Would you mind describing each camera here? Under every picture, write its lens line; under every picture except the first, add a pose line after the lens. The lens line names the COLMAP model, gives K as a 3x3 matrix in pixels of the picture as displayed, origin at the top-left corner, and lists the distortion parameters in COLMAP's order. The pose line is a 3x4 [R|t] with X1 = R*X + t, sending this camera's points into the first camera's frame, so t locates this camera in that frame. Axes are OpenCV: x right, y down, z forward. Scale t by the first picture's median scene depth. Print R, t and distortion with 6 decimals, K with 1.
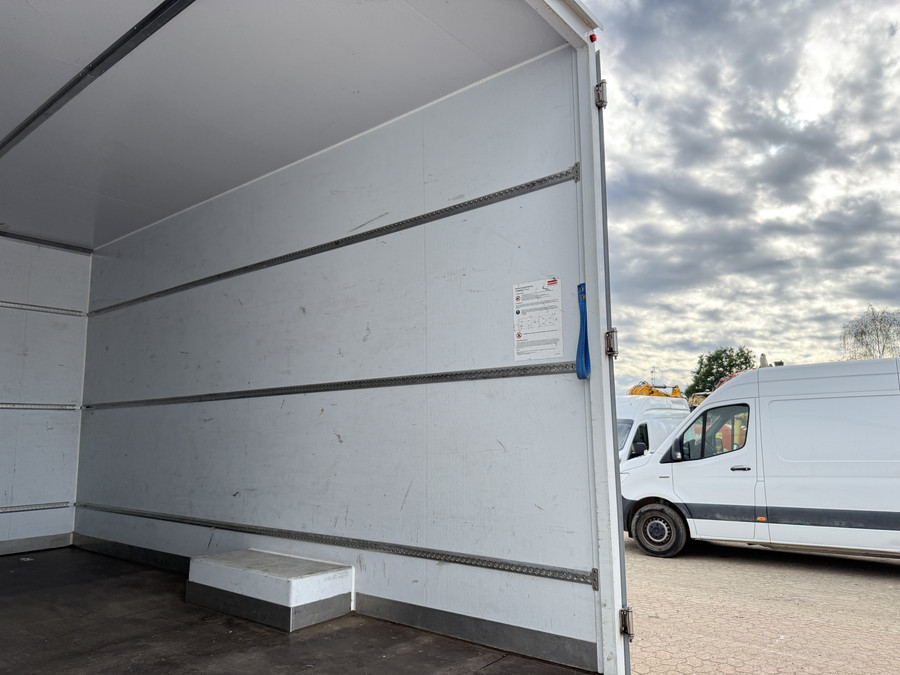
lens RADIAL K [[628.5, 0, 452.3], [0, 628.5, 339.5], [0, 0, 1]] dist [0.049372, -0.029492]
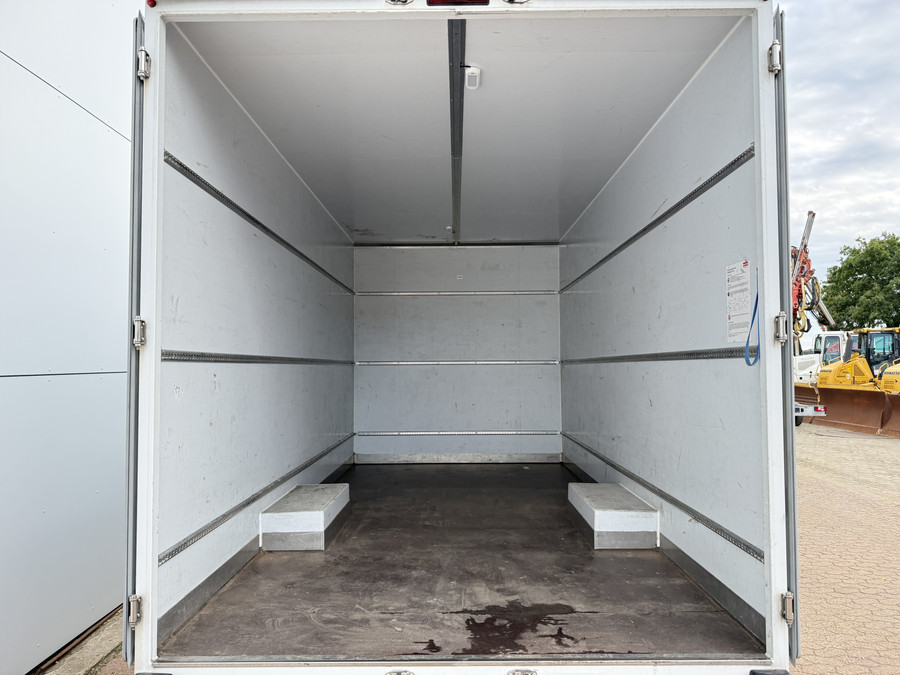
lens RADIAL K [[628.5, 0, 455.5], [0, 628.5, 339.7], [0, 0, 1]] dist [0.049372, -0.029492]
pose [[0.631169, -0.030122, -0.775060, 0.533134], [0.114806, 0.991867, 0.054944, -0.066758], [0.767102, -0.123661, 0.629494, 0.008005]]
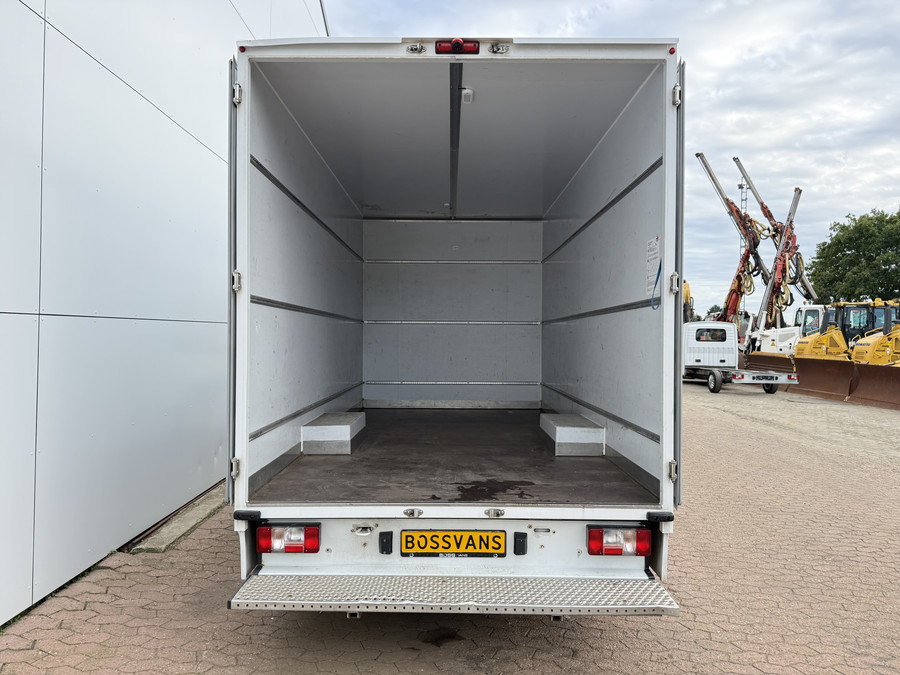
lens RADIAL K [[628.5, 0, 452.4], [0, 628.5, 337.1], [0, 0, 1]] dist [0.049372, -0.029492]
pose [[0.634475, 0.008751, -0.772894, 0.804879], [0.102722, 0.990112, 0.095536, -0.047172], [0.766087, -0.140009, 0.627302, -0.224647]]
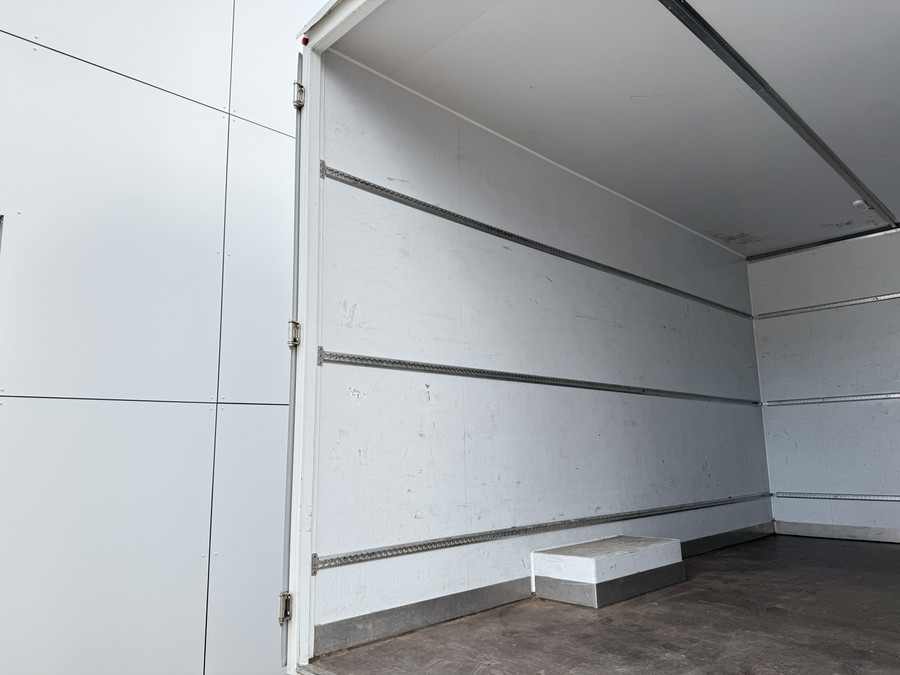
lens RADIAL K [[628.5, 0, 448.5], [0, 628.5, 340.5], [0, 0, 1]] dist [0.049372, -0.029492]
pose [[-0.110831, -0.163602, -0.980281, 0.463674], [0.165749, 0.969501, -0.180543, 0.108578], [0.979920, -0.182491, -0.080334, 0.451286]]
